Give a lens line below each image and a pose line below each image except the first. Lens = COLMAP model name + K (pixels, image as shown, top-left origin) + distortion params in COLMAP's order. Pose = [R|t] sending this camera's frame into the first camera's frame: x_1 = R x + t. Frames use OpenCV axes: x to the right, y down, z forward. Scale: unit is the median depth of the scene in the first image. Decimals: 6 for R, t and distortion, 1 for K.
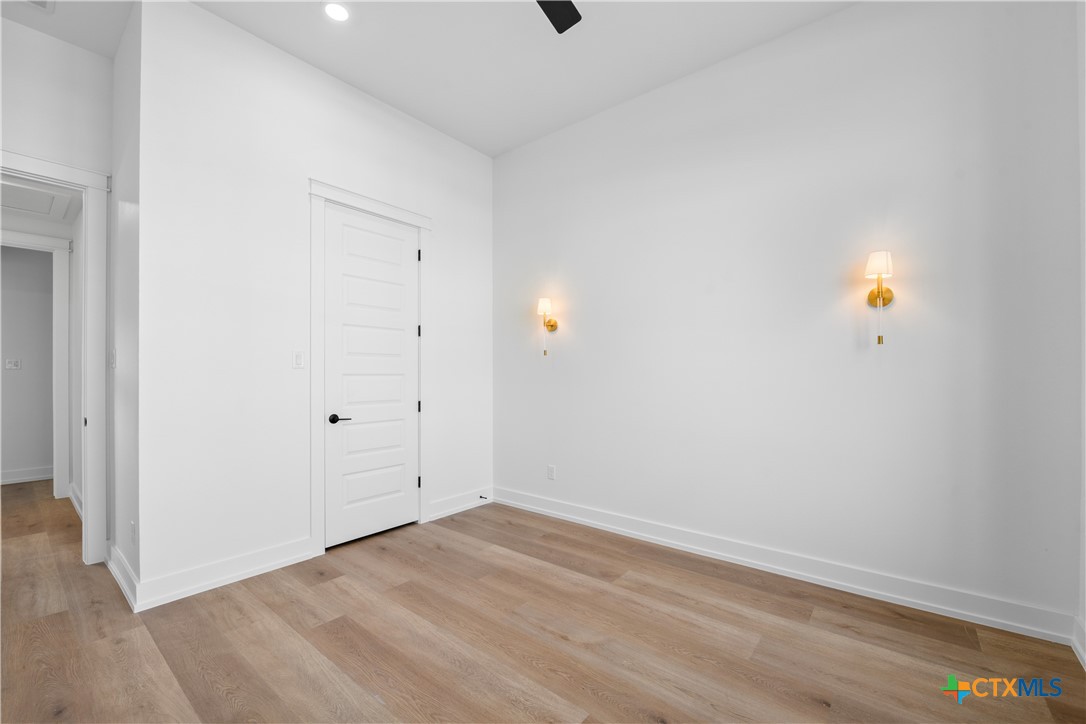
lens RADIAL K [[436.1, 0, 540.1], [0, 436.1, 369.9], [0, 0, 1]] dist [-0.004566, -0.003102]
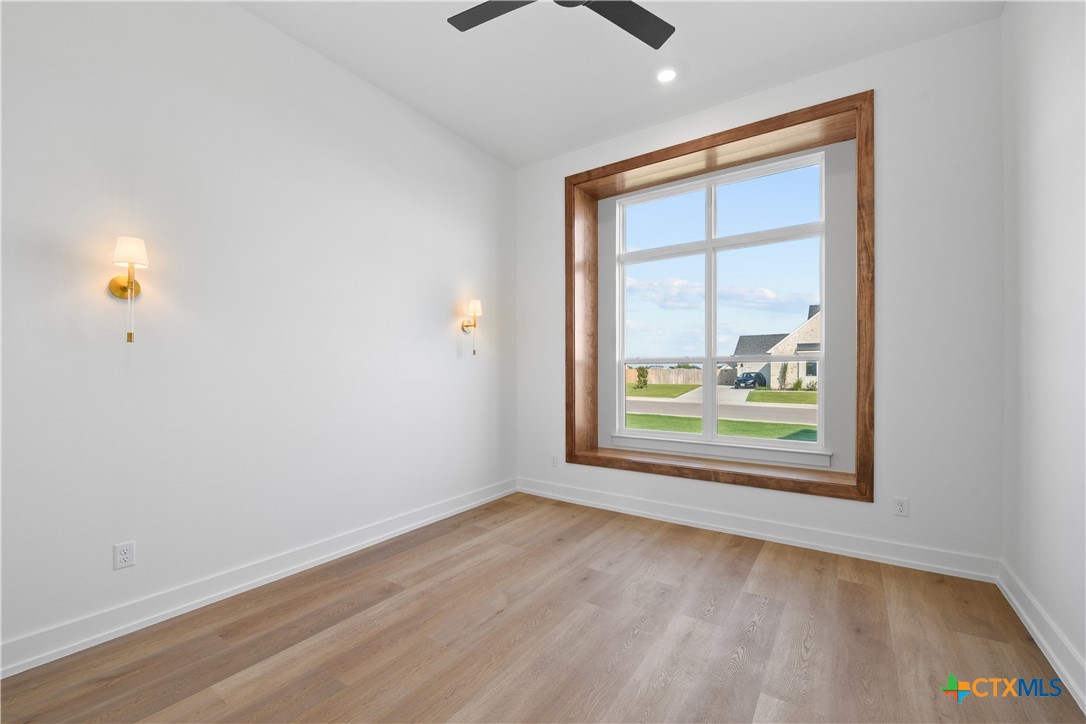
lens RADIAL K [[436.1, 0, 556.3], [0, 436.1, 369.3], [0, 0, 1]] dist [-0.004566, -0.003102]
pose [[-0.083485, 0.002903, 0.996505, -0.868044], [-0.007390, 0.999966, -0.003532, -0.002905], [-0.996482, -0.007659, -0.083461, 0.773695]]
